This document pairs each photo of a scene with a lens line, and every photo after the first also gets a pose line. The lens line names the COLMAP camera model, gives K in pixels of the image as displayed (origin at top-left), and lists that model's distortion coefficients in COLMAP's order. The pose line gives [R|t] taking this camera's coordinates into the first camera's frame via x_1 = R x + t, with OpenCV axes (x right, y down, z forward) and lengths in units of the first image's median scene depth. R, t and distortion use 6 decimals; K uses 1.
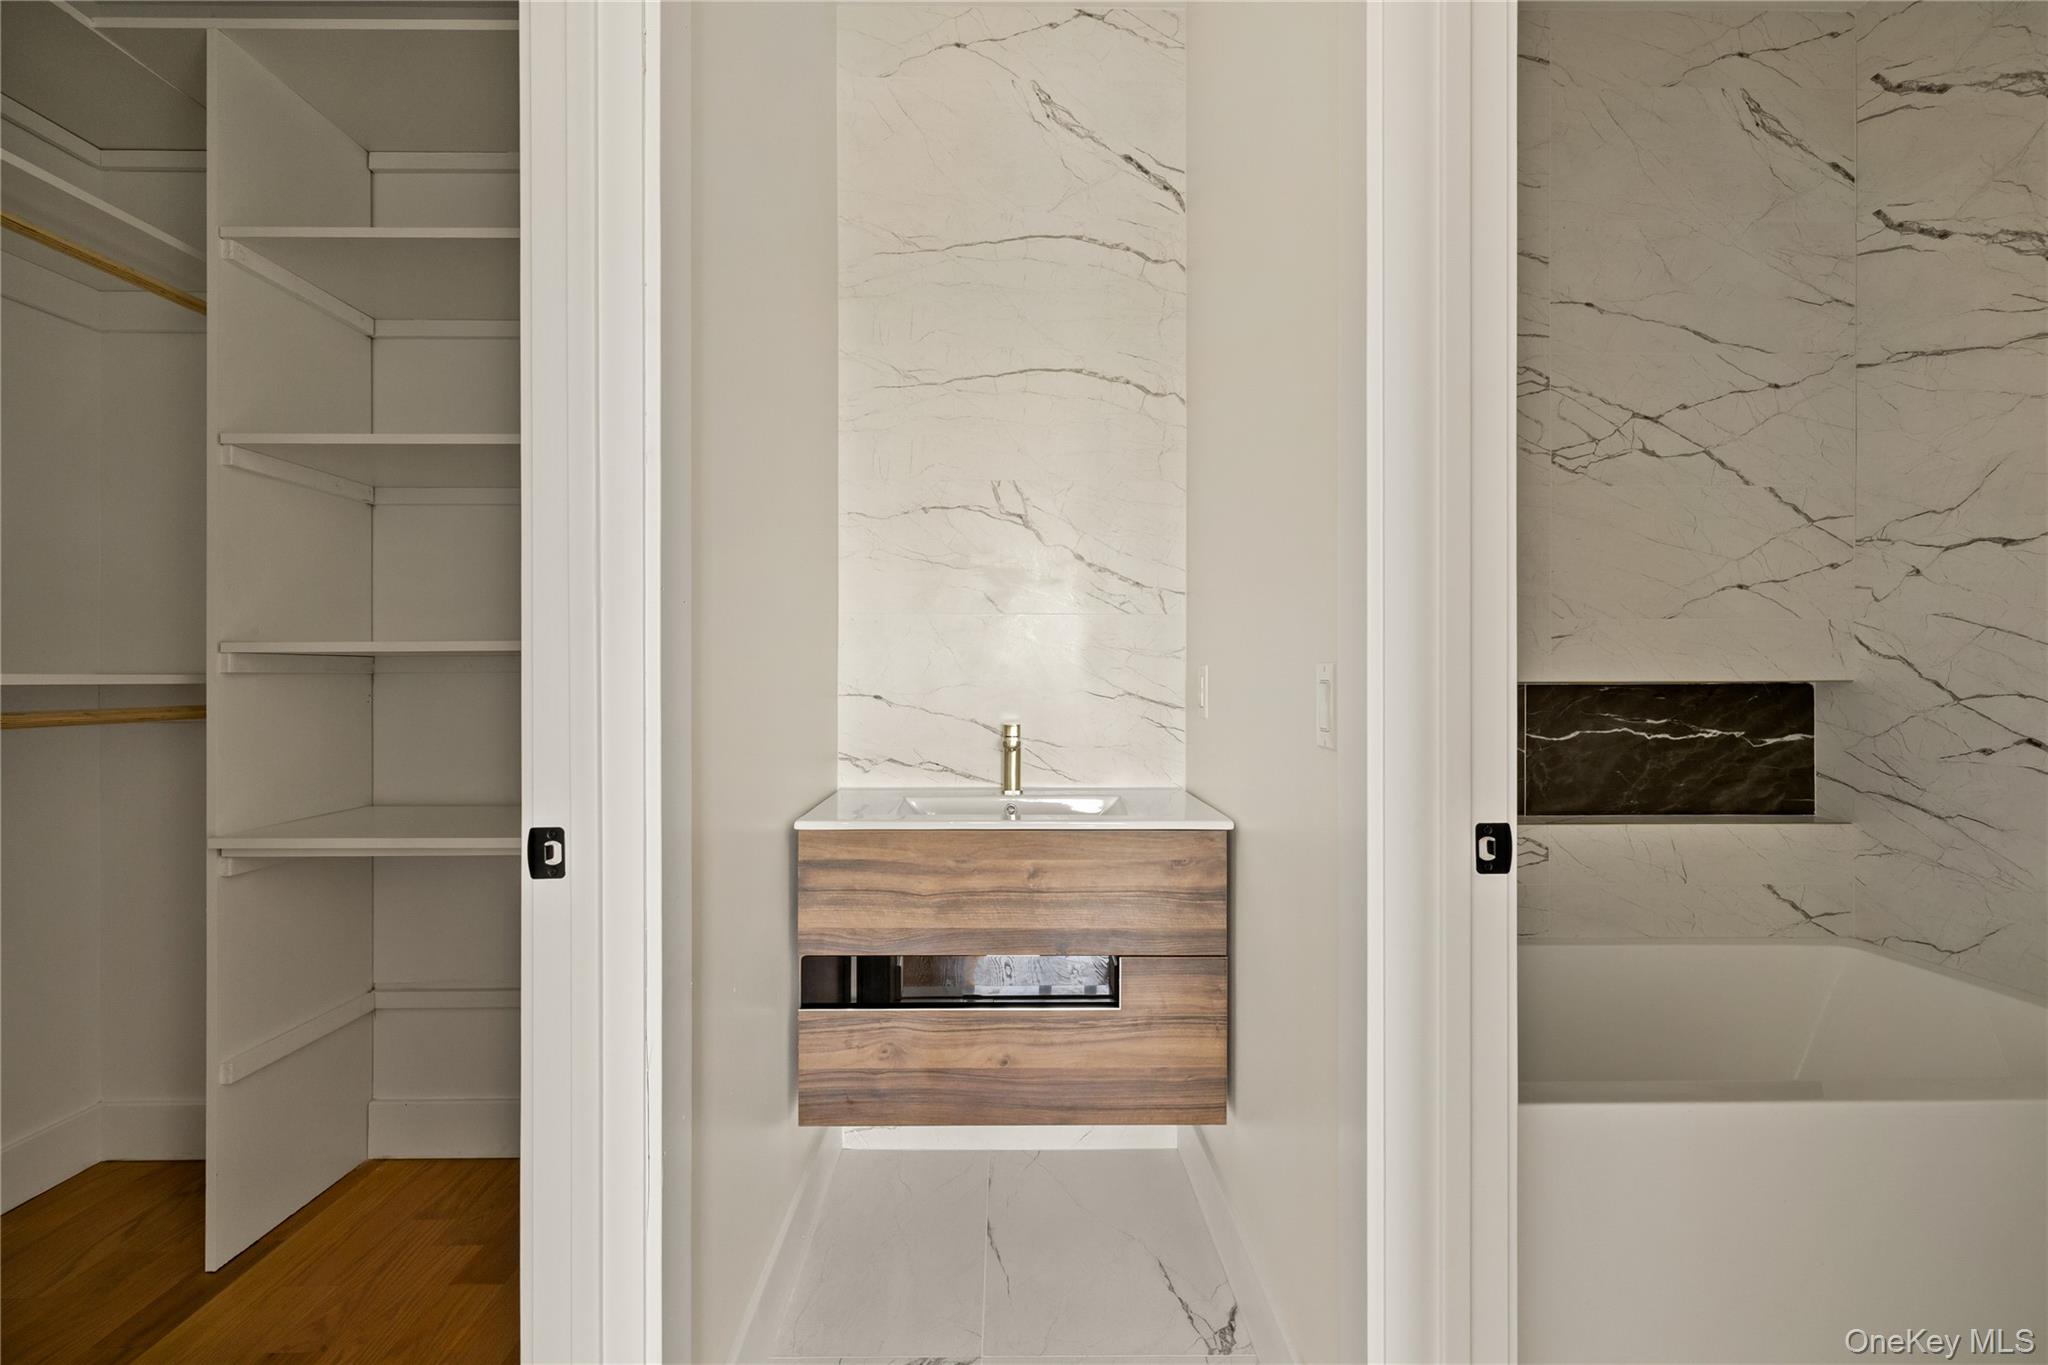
lens RADIAL K [[861.1, 0, 1015.5], [0, 861.1, 675.1], [0, 0, 1]] dist [0.000556, 0.000164]
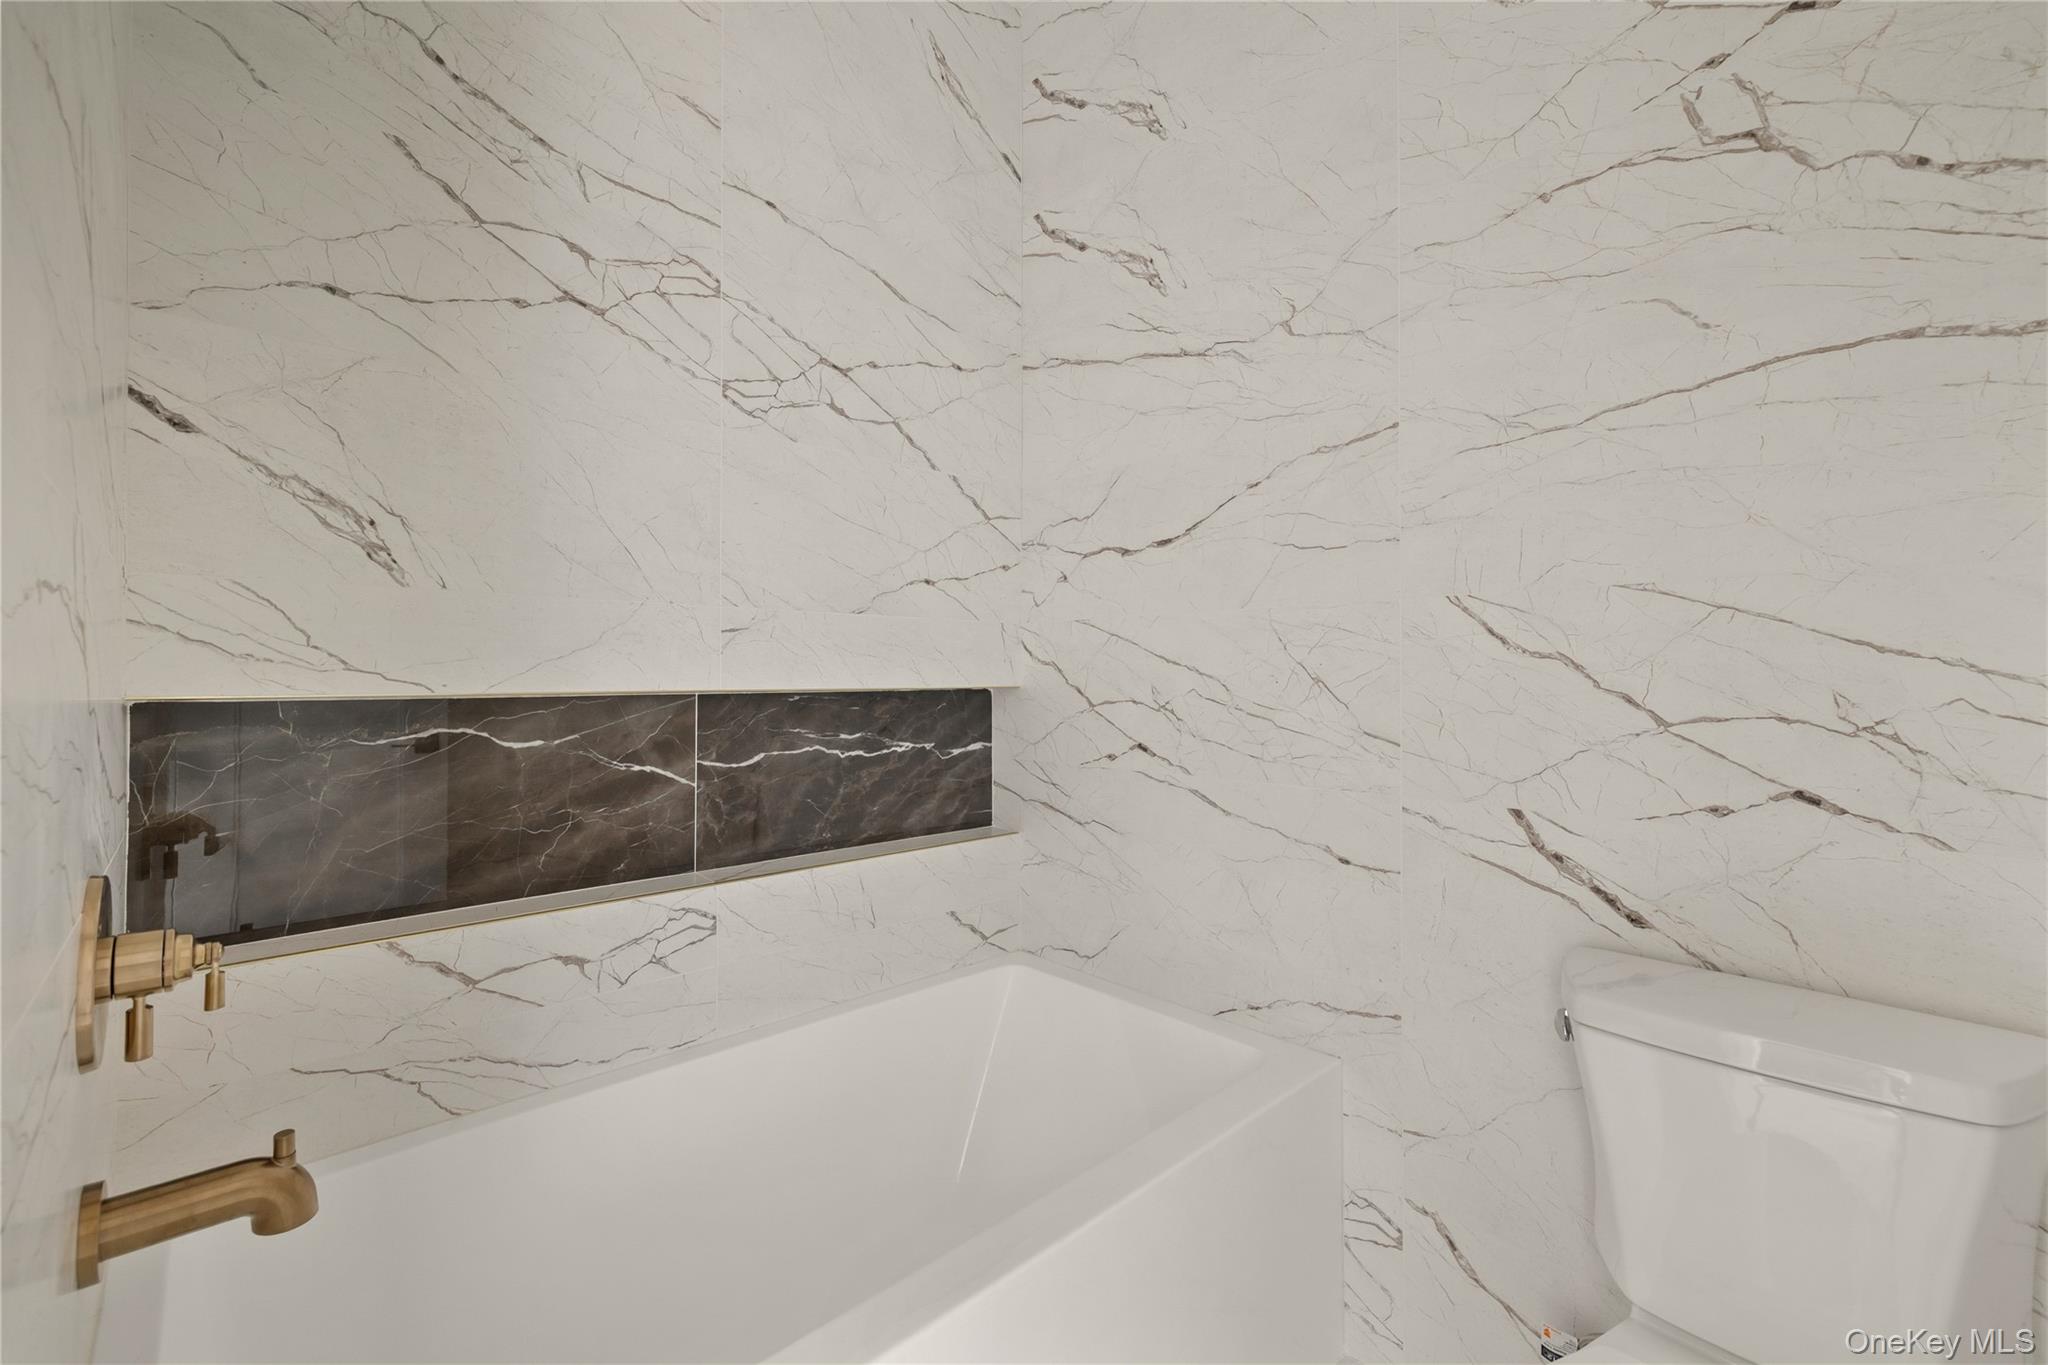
lens RADIAL K [[861.1, 0, 1015.5], [0, 861.1, 675.1], [0, 0, 1]] dist [0.000556, 0.000164]
pose [[0.737541, 0.002993, 0.675296, 0.303723], [0.000488, 0.999988, -0.004966, -0.001612], [-0.675302, 0.003992, 0.737530, 0.278174]]
